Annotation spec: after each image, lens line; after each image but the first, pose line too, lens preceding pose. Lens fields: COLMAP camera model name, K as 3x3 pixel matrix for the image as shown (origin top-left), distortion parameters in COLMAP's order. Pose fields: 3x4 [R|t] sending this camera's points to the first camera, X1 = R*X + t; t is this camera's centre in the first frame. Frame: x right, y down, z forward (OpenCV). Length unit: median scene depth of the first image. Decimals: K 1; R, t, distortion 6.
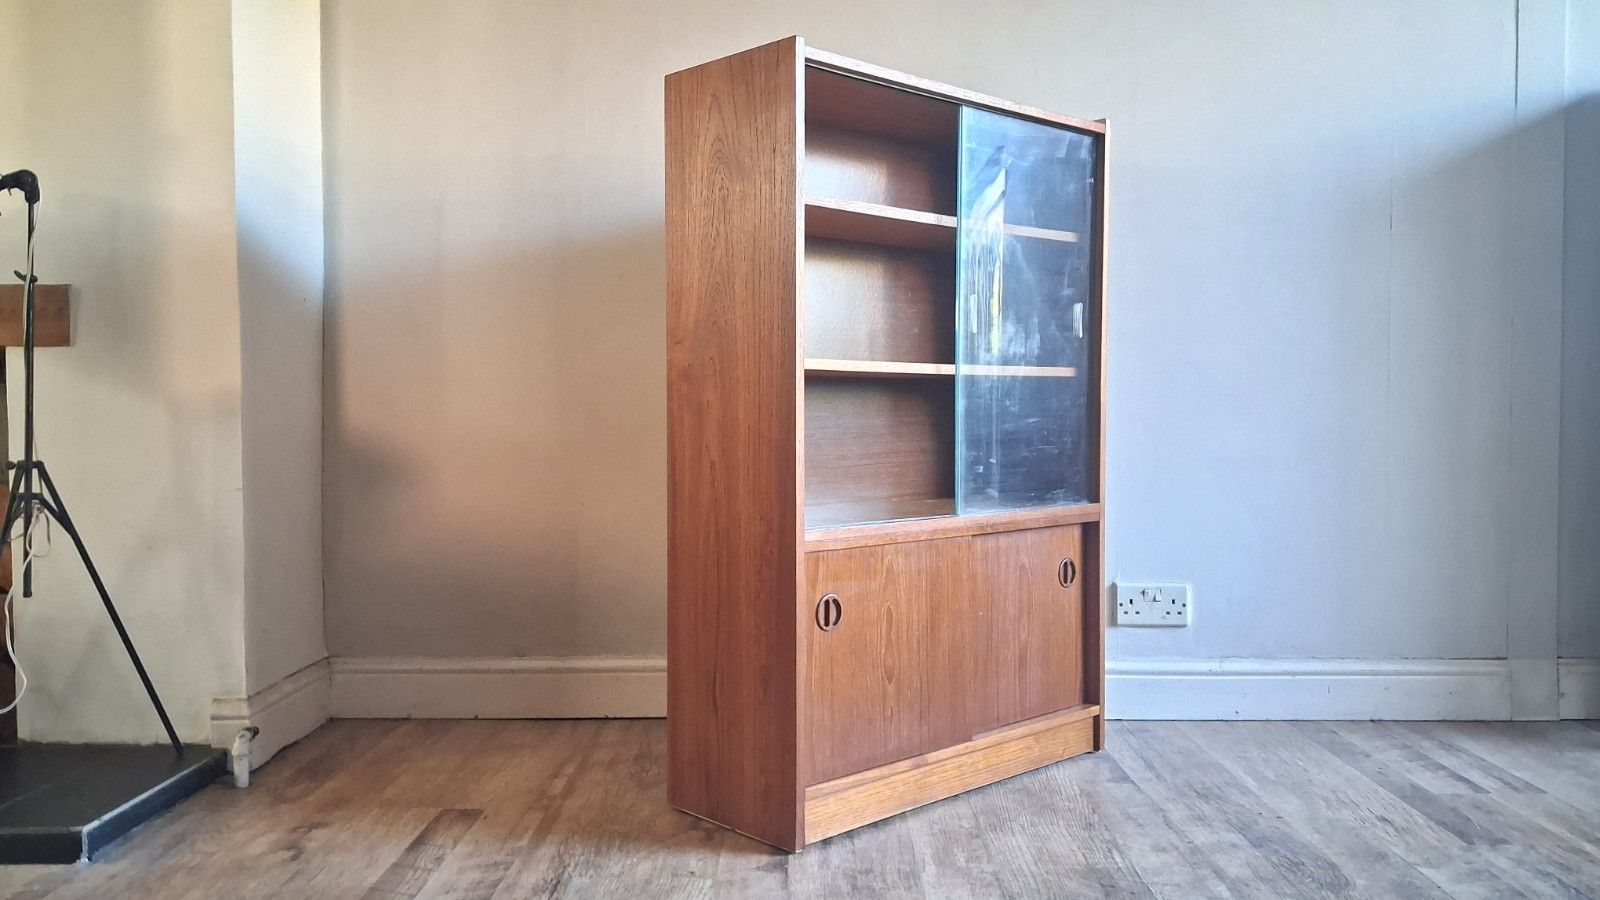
lens RADIAL K [[1255.7, 0, 814.4], [0, 1255.7, 416.3], [0, 0, 1]] dist [0.000823, -0.000800]
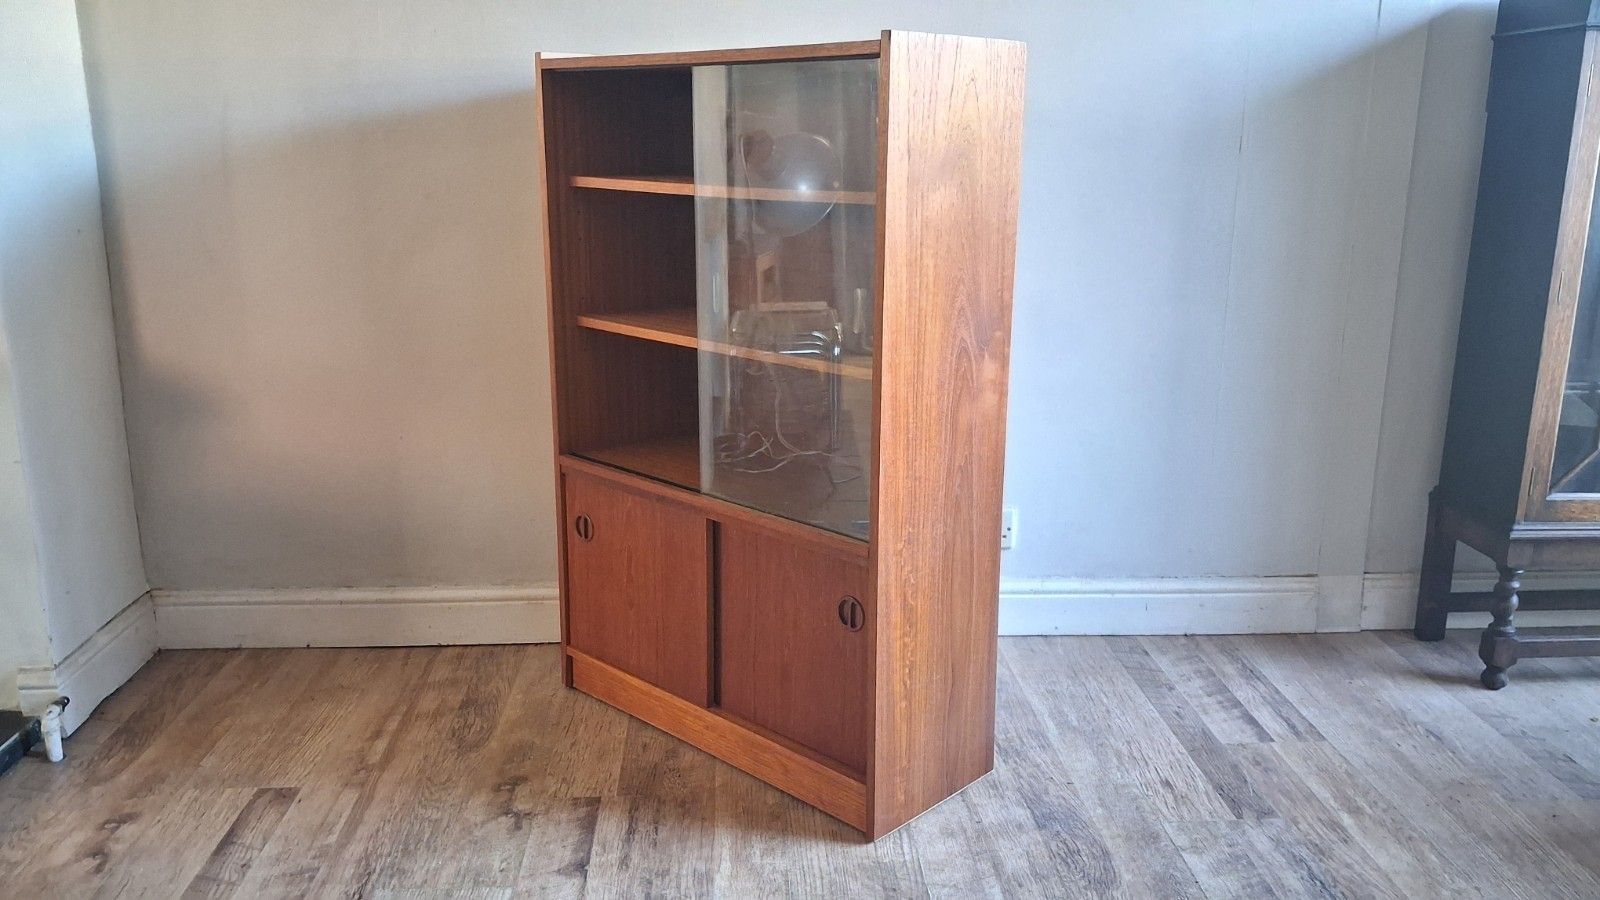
lens RADIAL K [[1255.7, 0, 797.1], [0, 1255.7, 410.1], [0, 0, 1]] dist [0.000823, -0.000800]
pose [[0.998380, -0.006662, 0.056503, 0.079093], [-0.005323, 0.977828, 0.209343, -0.190522], [-0.056645, -0.209304, 0.976209, 0.048106]]
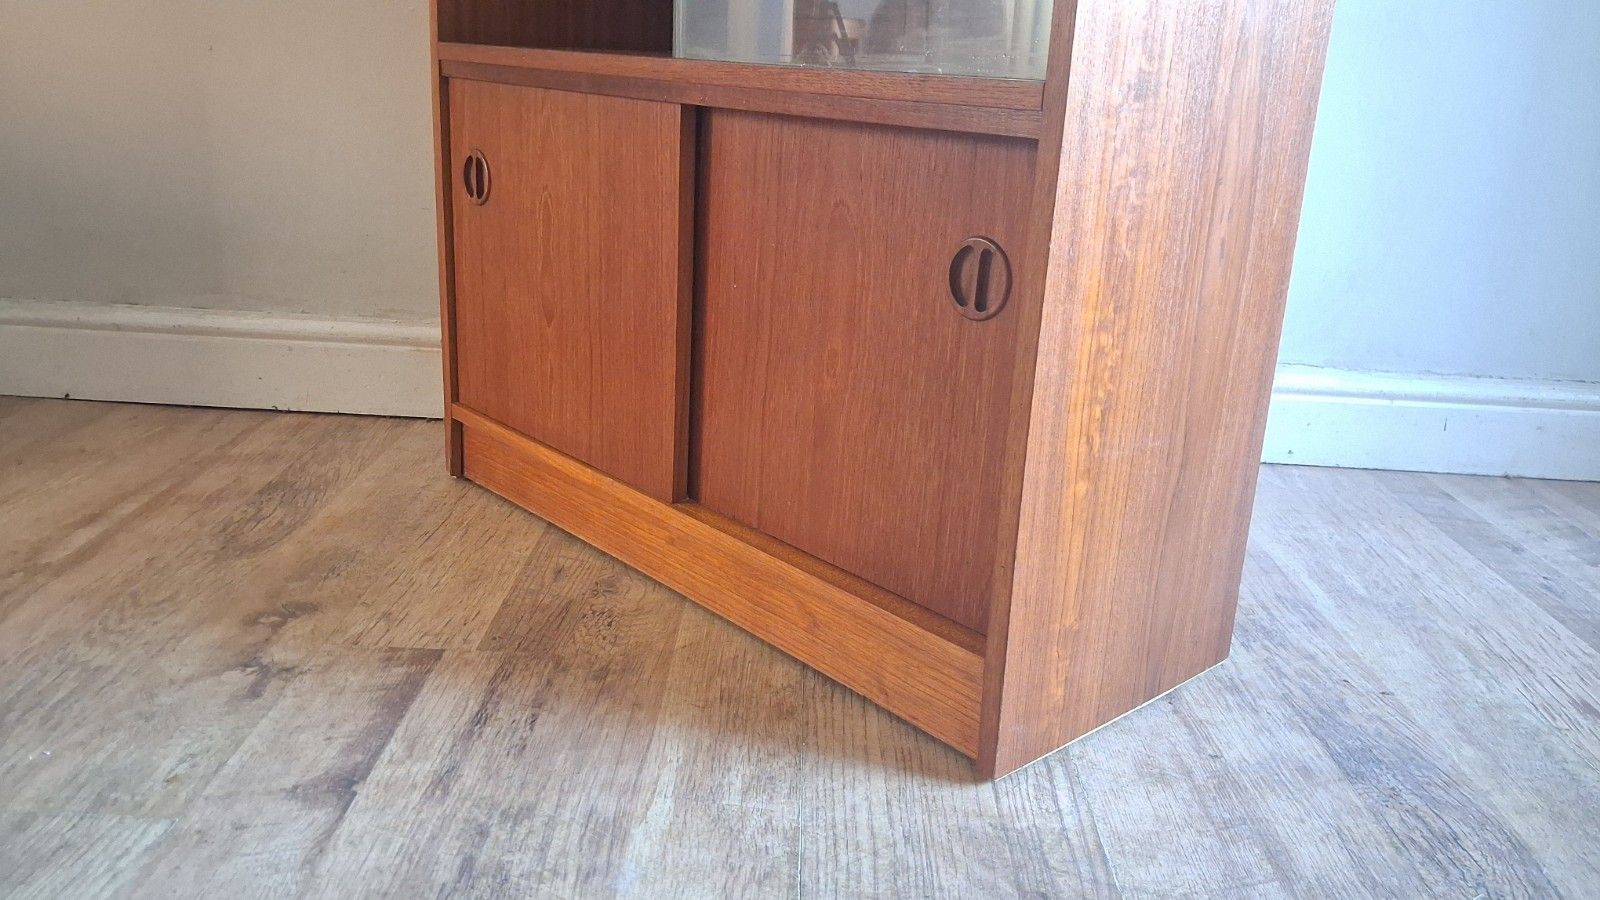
lens RADIAL K [[1255.7, 0, 794.2], [0, 1255.7, 443.6], [0, 0, 1]] dist [0.000823, -0.000800]
pose [[0.998662, 0.051713, -0.000288, 0.111923], [-0.049338, 0.954422, 0.294354, 0.074454], [0.015497, -0.293946, 0.955696, 0.493111]]
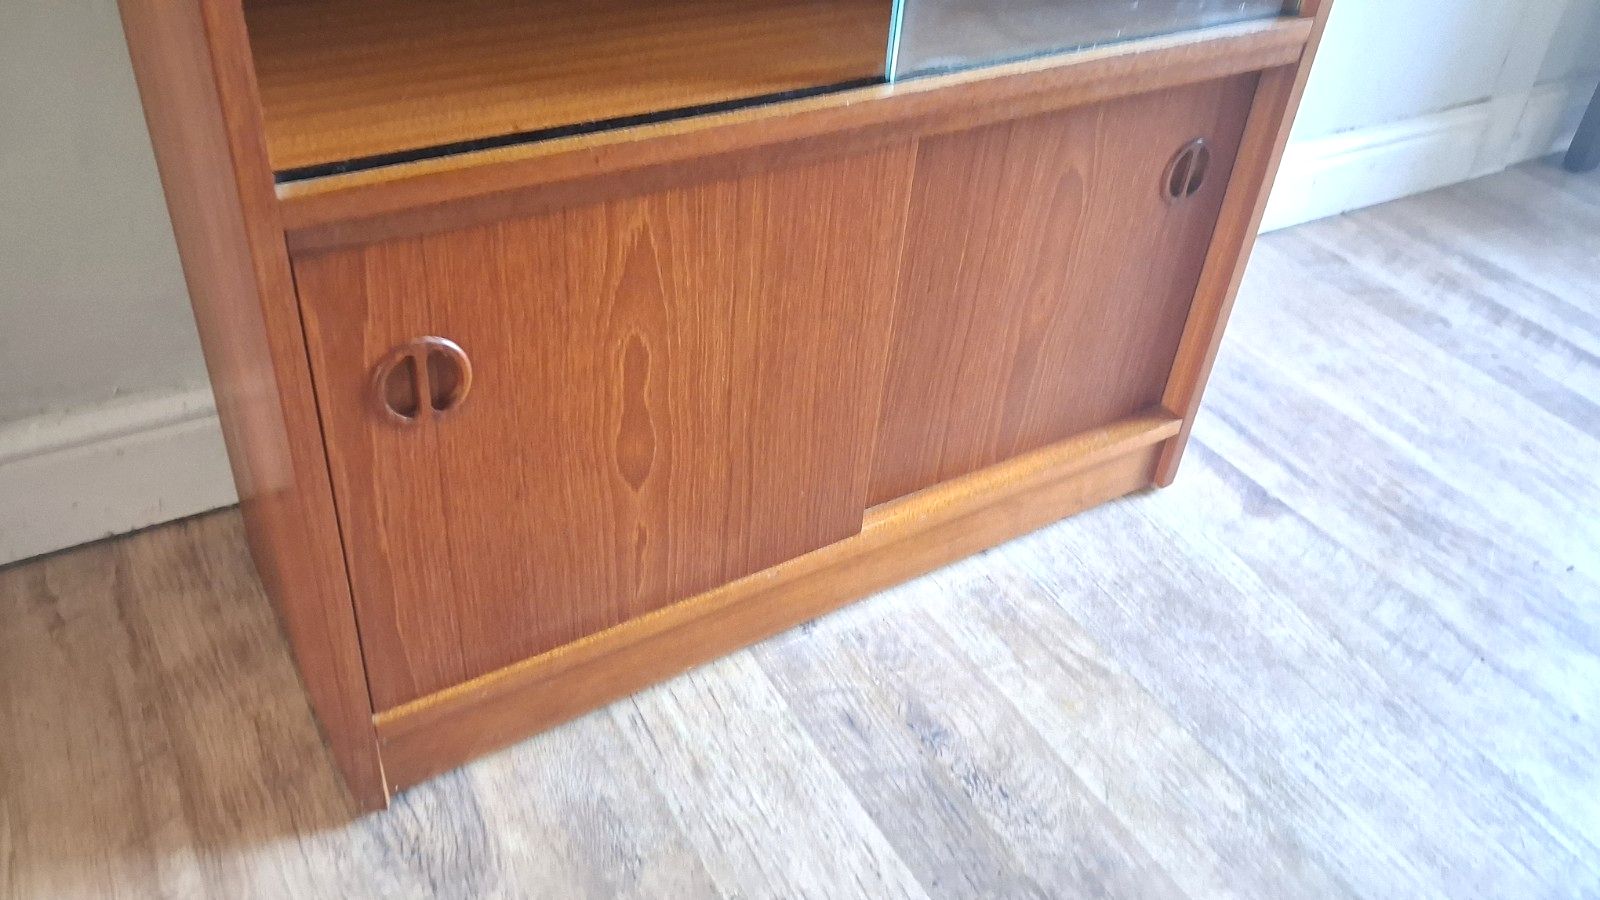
lens RADIAL K [[1255.7, 0, 808.8], [0, 1255.7, 423.9], [0, 0, 1]] dist [0.000823, -0.000800]
pose [[0.850357, -0.252475, 0.461680, -0.186007], [-0.079683, 0.805475, 0.587249, -0.056327], [-0.520137, -0.536159, 0.664824, 0.769626]]
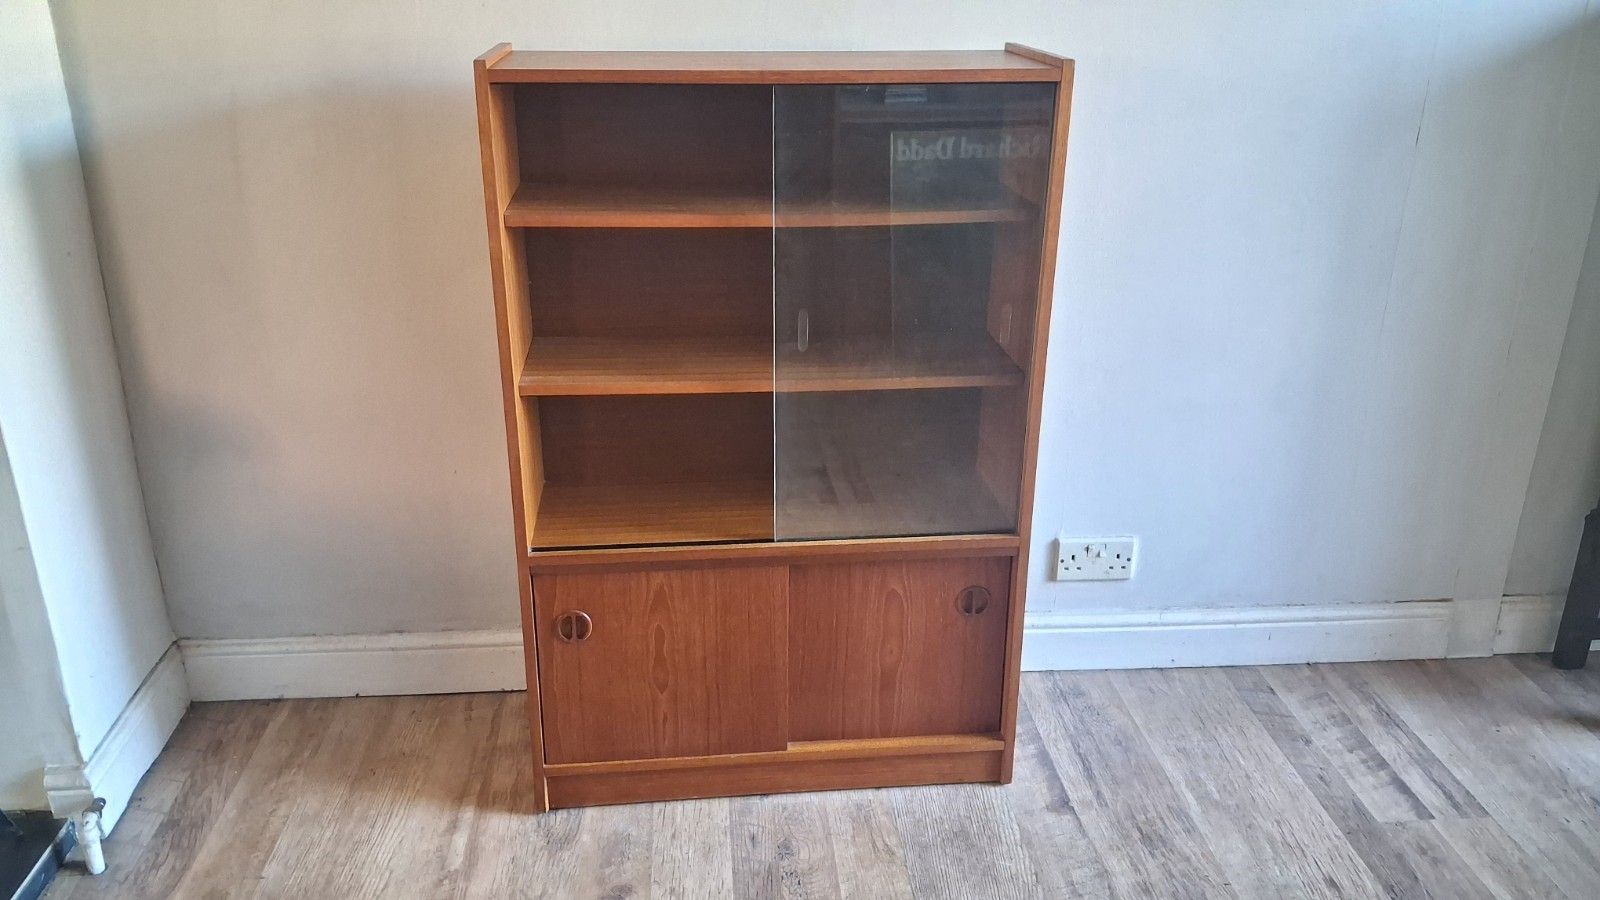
lens RADIAL K [[1255.7, 0, 803.2], [0, 1255.7, 439.2], [0, 0, 1]] dist [0.000823, -0.000800]
pose [[0.996336, -0.021279, 0.082832, -0.023835], [-0.009252, 0.936050, 0.351747, -0.311680], [-0.085020, -0.351224, 0.932423, 0.233562]]
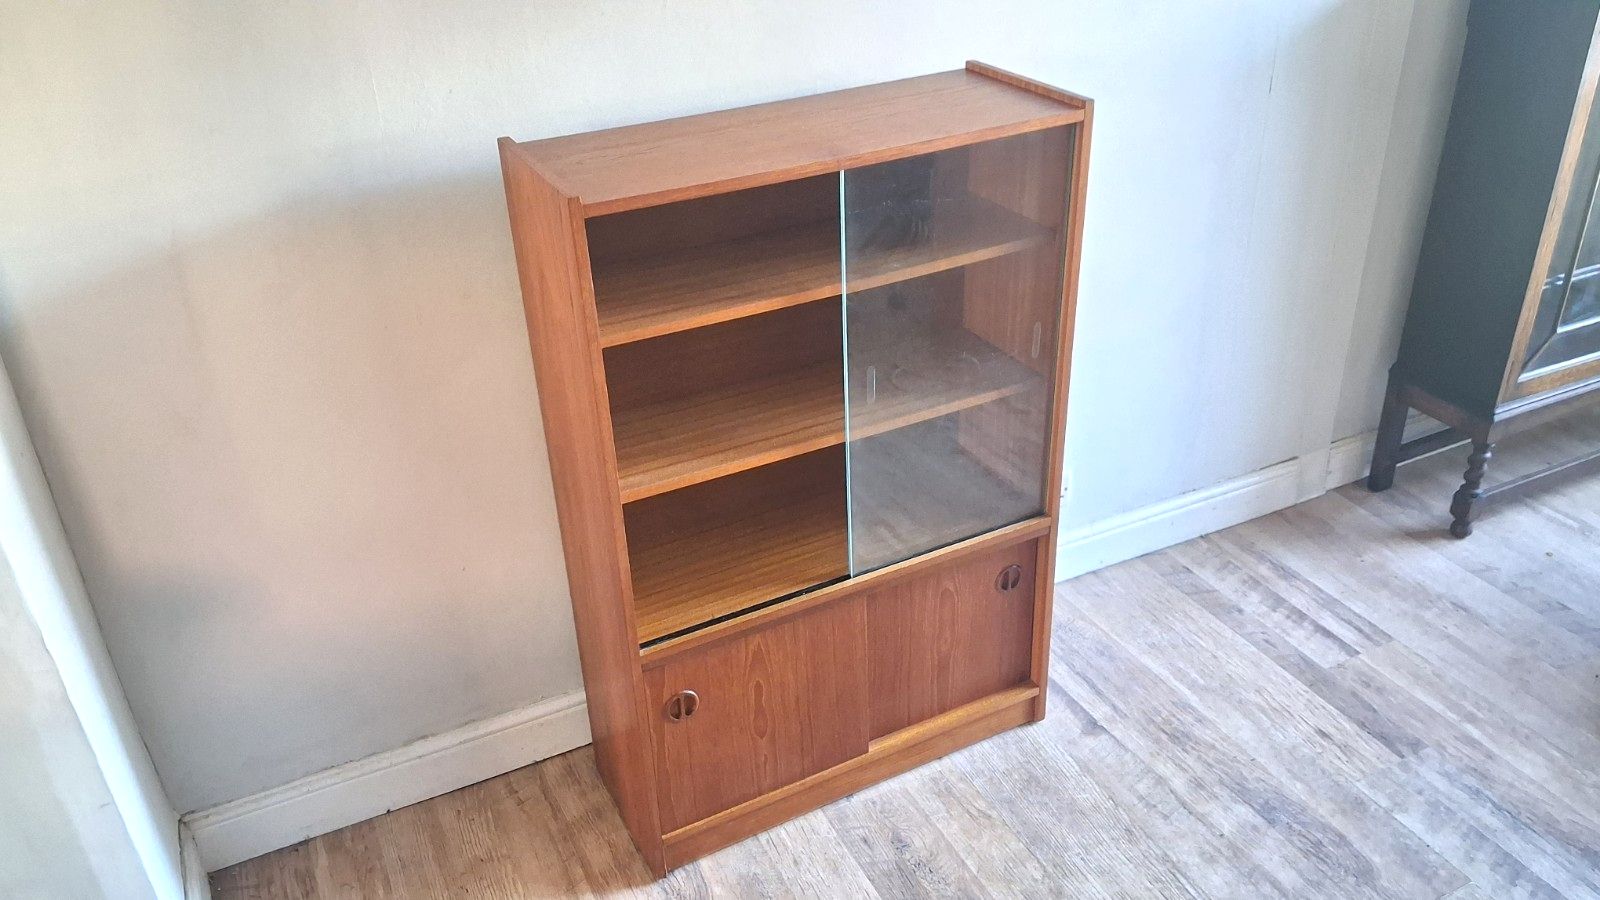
lens RADIAL K [[1262.9, 0, 801.5], [0, 1262.9, 433.8], [0, 0, 1]] dist [0.002056, -0.007263]
pose [[0.898728, -0.239477, 0.367339, -0.330464], [0.041808, 0.880685, 0.471854, -0.471706], [-0.436508, -0.408711, 0.801509, 0.349187]]
